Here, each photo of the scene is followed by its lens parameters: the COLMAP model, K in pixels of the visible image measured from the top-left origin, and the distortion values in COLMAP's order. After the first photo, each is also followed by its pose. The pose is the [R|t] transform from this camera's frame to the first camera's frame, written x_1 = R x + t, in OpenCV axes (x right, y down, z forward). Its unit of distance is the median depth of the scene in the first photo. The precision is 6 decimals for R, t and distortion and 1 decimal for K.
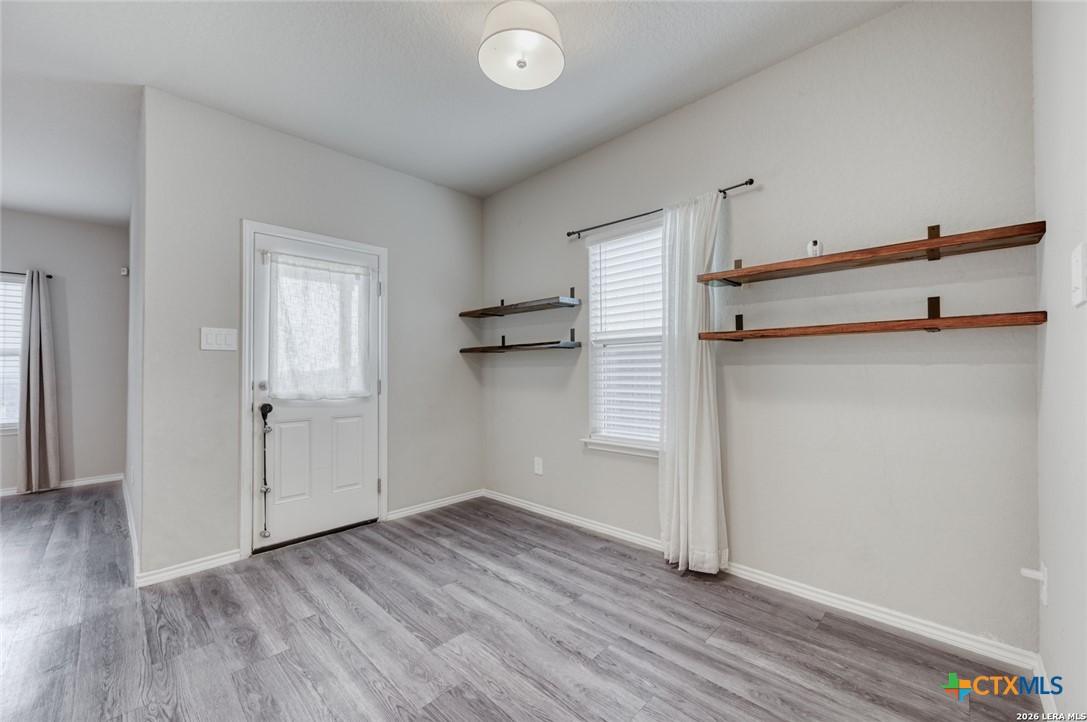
lens RADIAL K [[429.7, 0, 542.3], [0, 429.7, 362.6], [0, 0, 1]] dist [-0.001039, 0.000496]
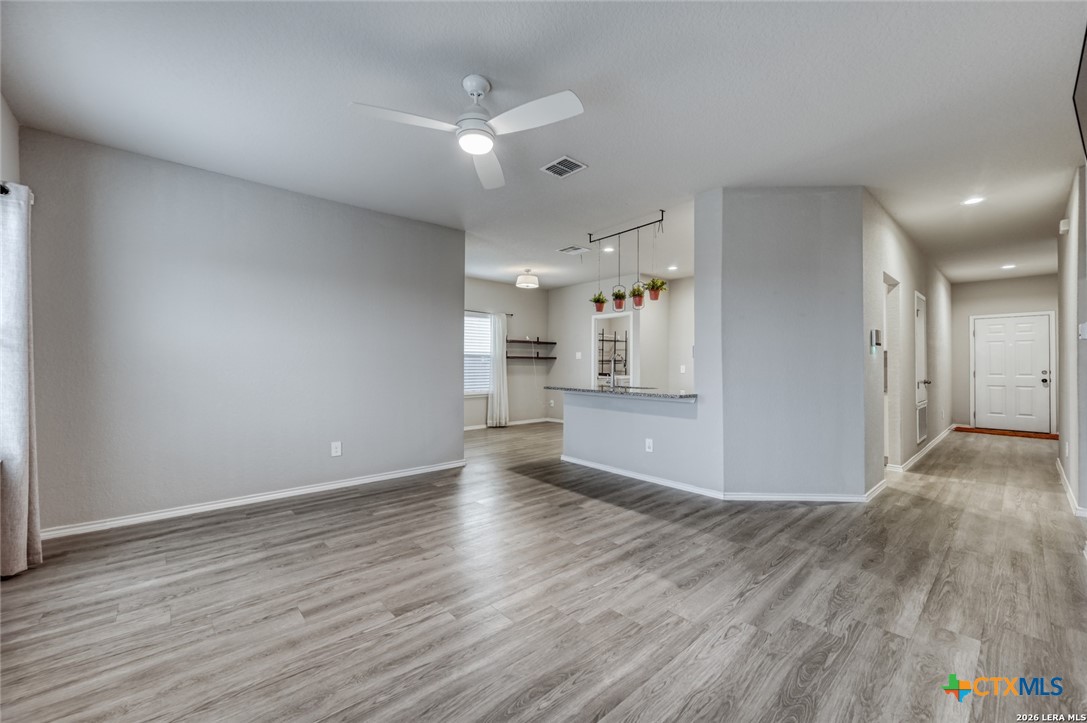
lens RADIAL K [[429.7, 0, 542.4], [0, 429.7, 360.8], [0, 0, 1]] dist [-0.001039, 0.000496]
pose [[0.076544, 0.019938, 0.996867, -2.792524], [-0.019601, 0.999637, -0.018489, 0.024412], [-0.996873, -0.018124, 0.076907, 0.402867]]
